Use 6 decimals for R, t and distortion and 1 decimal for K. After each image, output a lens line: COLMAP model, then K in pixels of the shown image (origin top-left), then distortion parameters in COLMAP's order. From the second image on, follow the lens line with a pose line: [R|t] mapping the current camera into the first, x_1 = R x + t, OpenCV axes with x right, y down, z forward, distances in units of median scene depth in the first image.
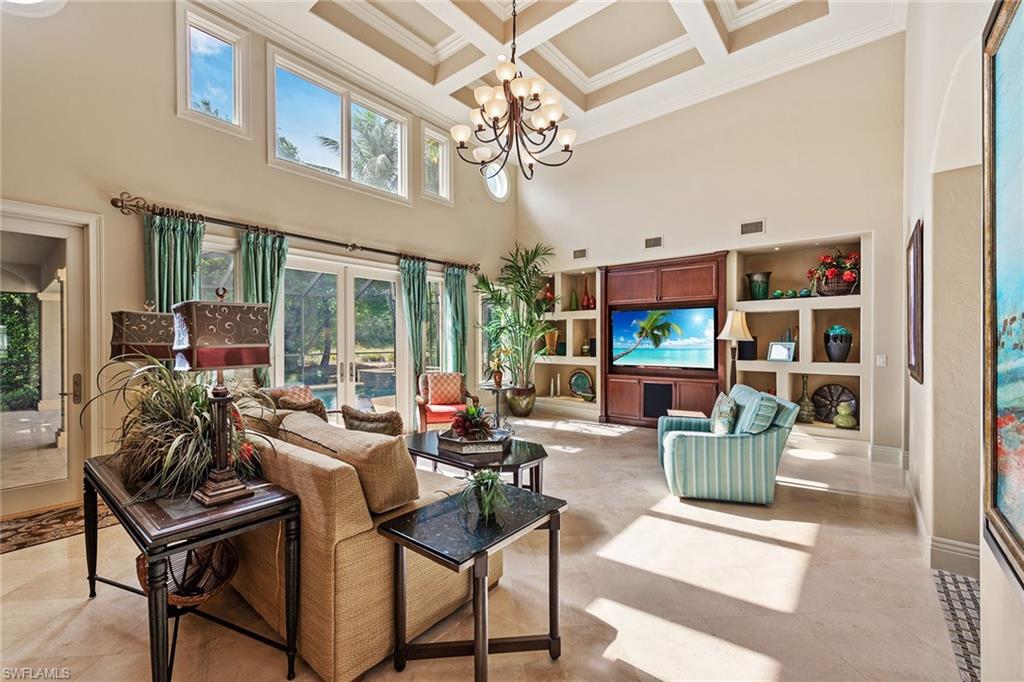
lens RADIAL K [[433.0, 0, 511.0], [0, 433.0, 345.6], [0, 0, 1]] dist [0.000262, -0.000033]
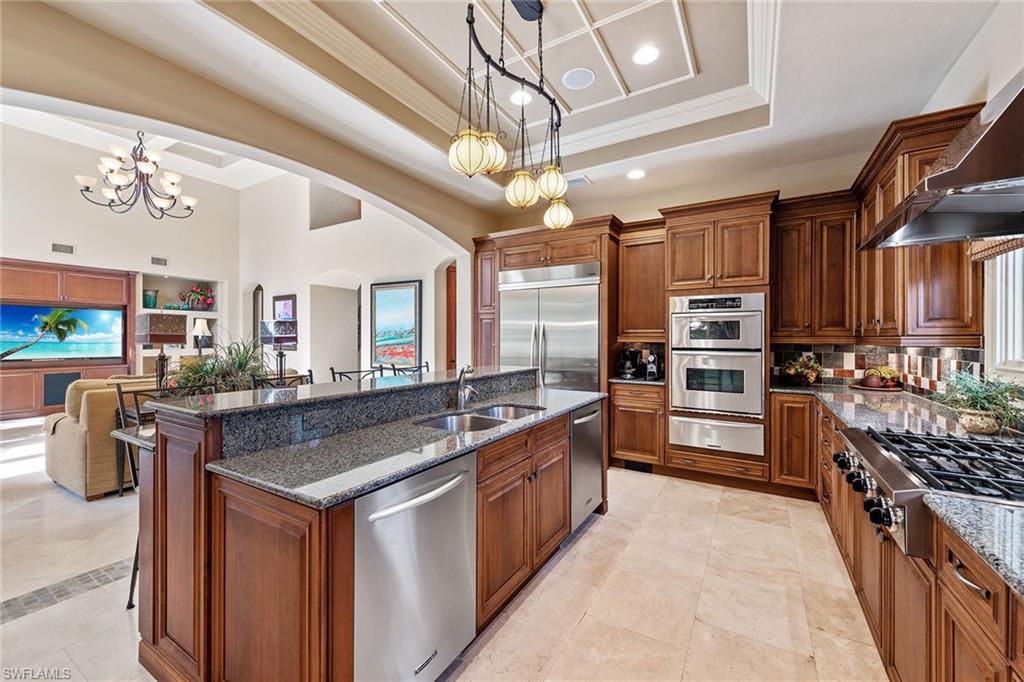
lens RADIAL K [[405.1, 0, 510.8], [0, 405.1, 339.8], [0, 0, 1]] dist [0.000236, 0.000005]
pose [[-0.149261, 0.000881, 0.988797, -0.894432], [0.002100, 0.999998, -0.000574, 0.004930], [-0.988796, 0.001991, -0.149263, -0.002575]]
